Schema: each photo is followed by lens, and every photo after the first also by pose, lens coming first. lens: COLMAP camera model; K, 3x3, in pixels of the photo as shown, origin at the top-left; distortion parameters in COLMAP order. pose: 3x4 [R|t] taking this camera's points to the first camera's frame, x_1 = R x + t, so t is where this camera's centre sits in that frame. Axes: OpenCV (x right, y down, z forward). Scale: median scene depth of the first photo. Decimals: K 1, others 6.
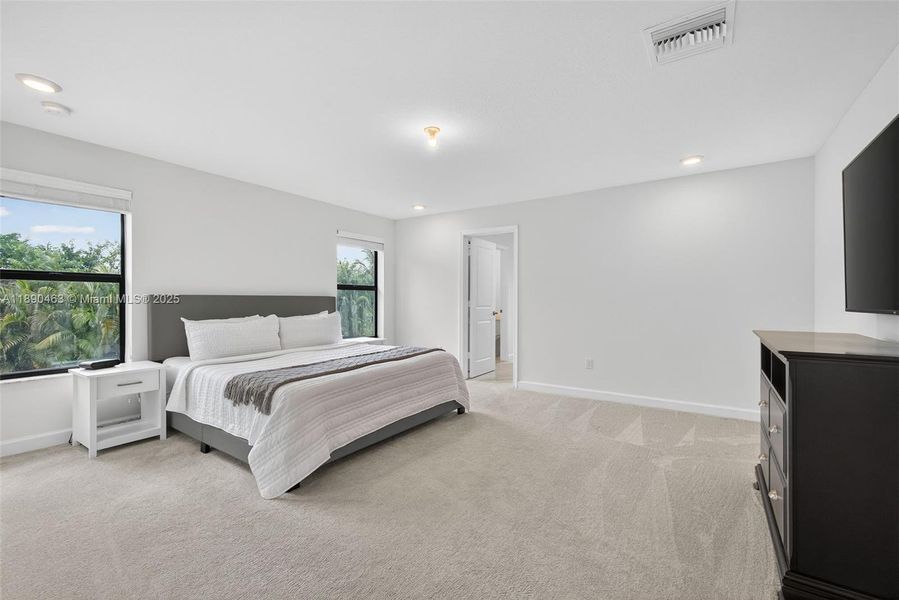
lens RADIAL K [[379.4, 0, 452.0], [0, 379.4, 298.8], [0, 0, 1]] dist [-0.009223, 0.001060]
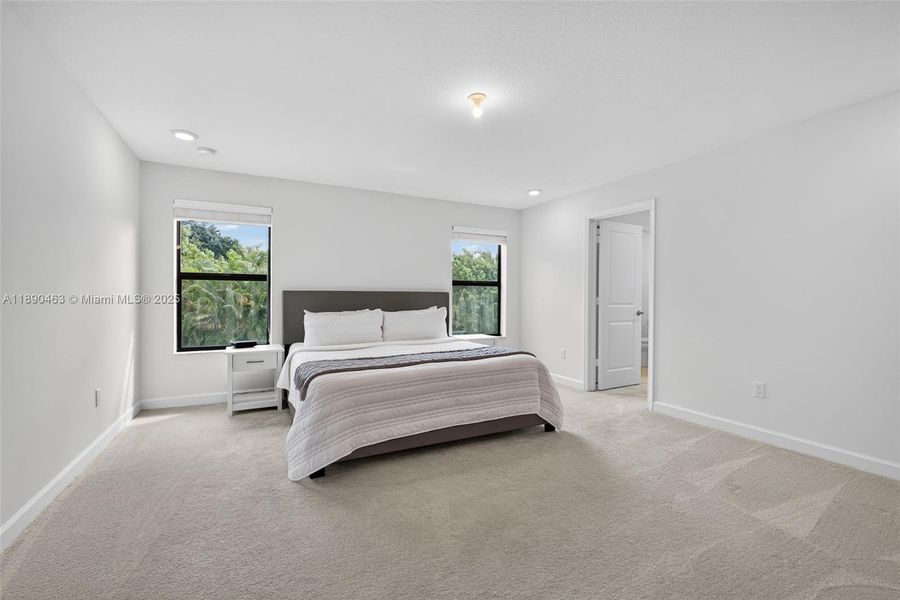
lens RADIAL K [[379.8, 0, 448.8], [0, 379.8, 297.3], [0, 0, 1]] dist [-0.009223, 0.001060]
pose [[0.873344, 0.003206, -0.487093, 0.249679], [-0.001656, 0.999992, 0.003613, 0.004761], [0.487101, -0.002349, 0.873343, 0.168467]]
